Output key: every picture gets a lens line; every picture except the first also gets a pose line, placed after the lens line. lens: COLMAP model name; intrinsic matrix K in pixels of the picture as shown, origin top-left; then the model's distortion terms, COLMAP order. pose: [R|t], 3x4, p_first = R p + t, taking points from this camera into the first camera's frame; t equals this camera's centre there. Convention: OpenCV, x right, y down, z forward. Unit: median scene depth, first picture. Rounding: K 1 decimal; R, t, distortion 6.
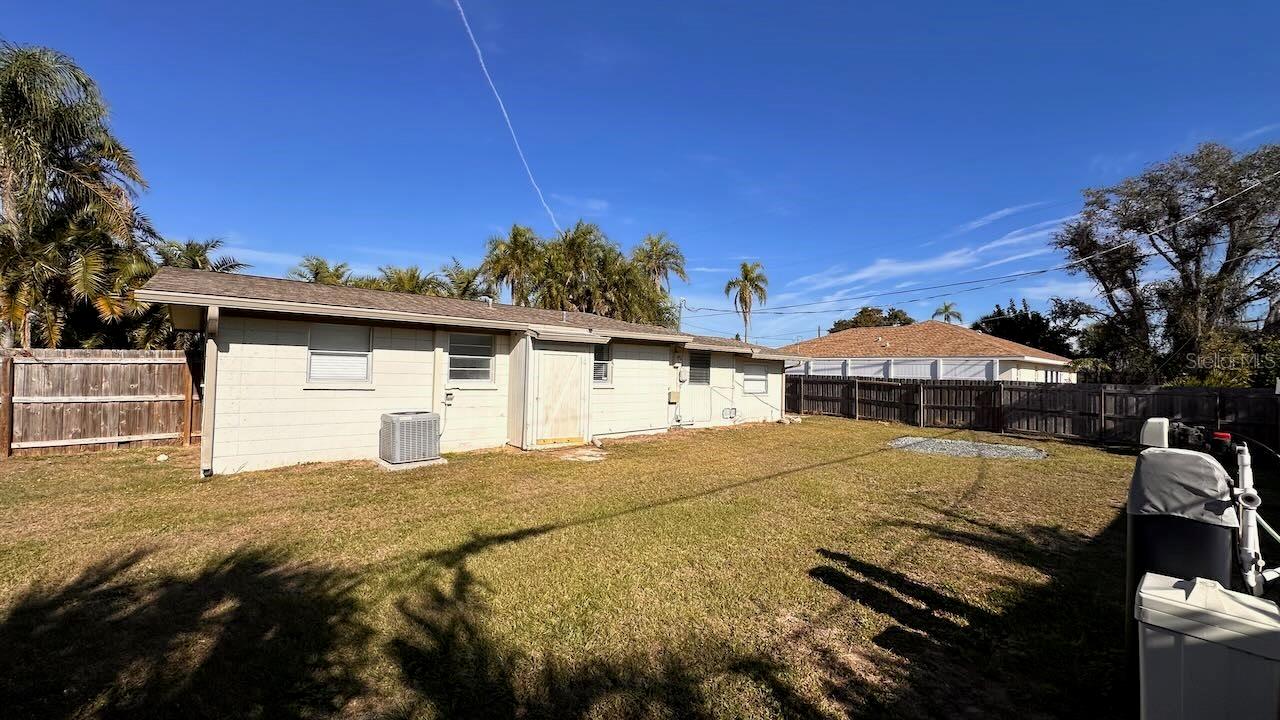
lens RADIAL K [[509.8, 0, 640.0], [0, 509.8, 360.0], [0, 0, 1]] dist [-0.002774, 0.000187]
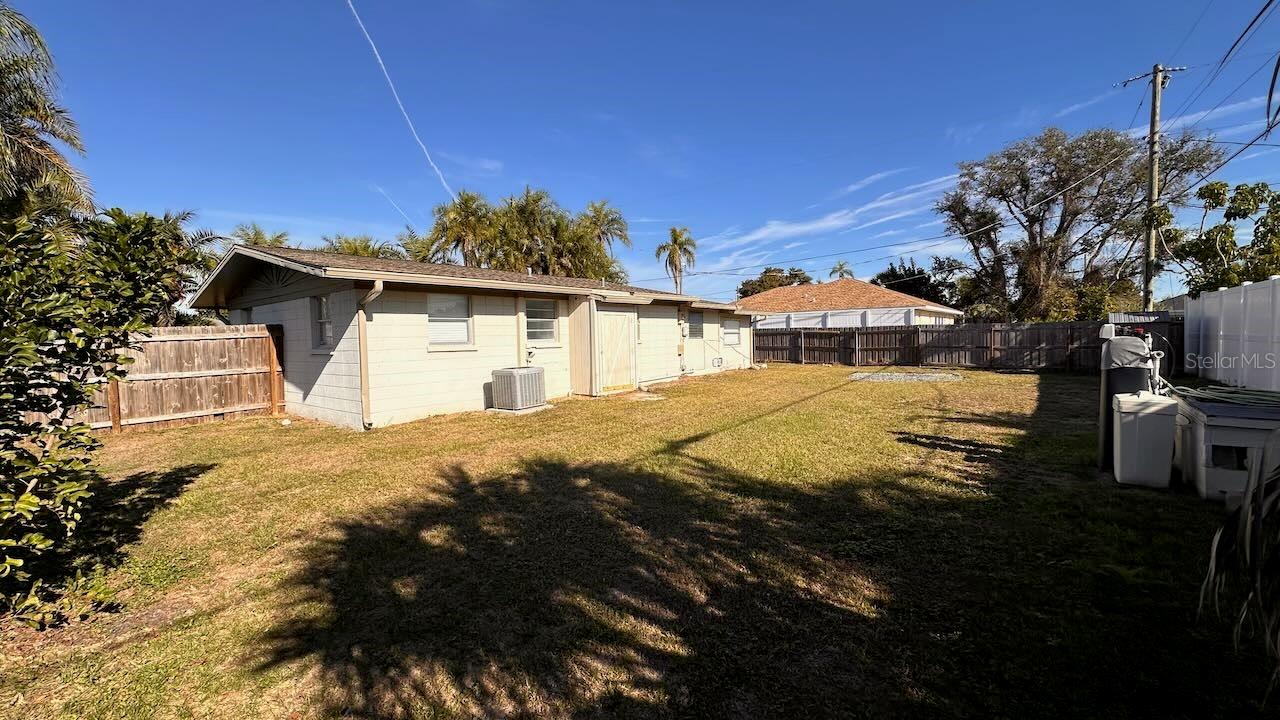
lens RADIAL K [[509.8, 0, 640.0], [0, 509.8, 360.0], [0, 0, 1]] dist [-0.002774, 0.000187]
pose [[0.981601, -0.055559, 0.182682, -0.148053], [0.042810, 0.996412, 0.073011, 0.004640], [-0.186083, -0.063847, 0.980457, -0.077561]]
